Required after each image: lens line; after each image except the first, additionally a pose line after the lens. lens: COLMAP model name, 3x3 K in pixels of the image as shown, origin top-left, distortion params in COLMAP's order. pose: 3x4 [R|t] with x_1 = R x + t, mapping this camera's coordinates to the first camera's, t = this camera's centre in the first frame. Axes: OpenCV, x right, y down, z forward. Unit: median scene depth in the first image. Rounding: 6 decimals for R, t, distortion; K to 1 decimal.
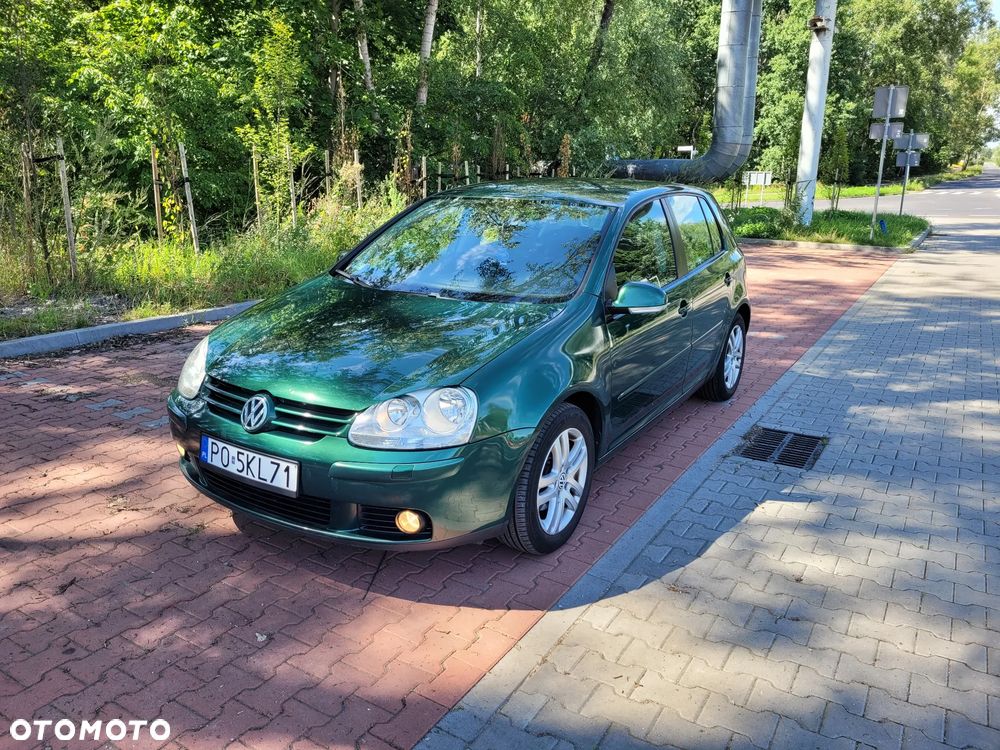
lens RADIAL K [[778.4, 0, 485.7], [0, 778.4, 365.8], [0, 0, 1]] dist [0.058909, -0.051633]
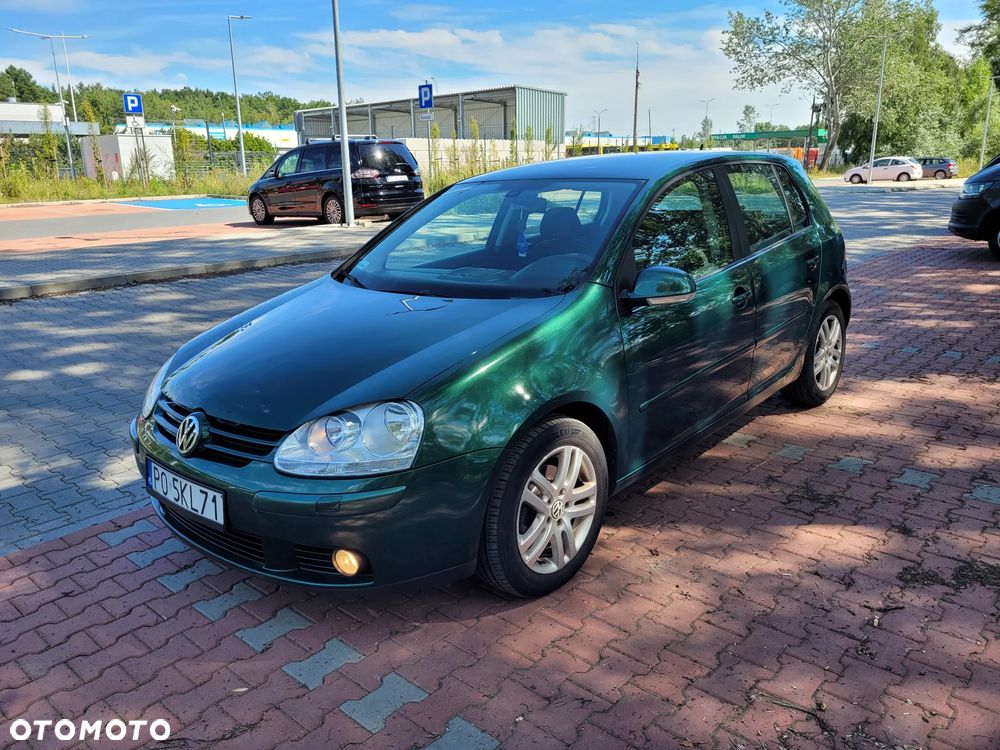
lens RADIAL K [[792.6, 0, 506.8], [0, 792.6, 380.0], [0, 0, 1]] dist [0.047535, -0.034348]
pose [[0.986288, -0.015605, -0.164293, 0.215164], [0.017287, 0.999812, 0.008812, -0.004475], [0.164125, -0.011532, 0.986372, 0.160867]]
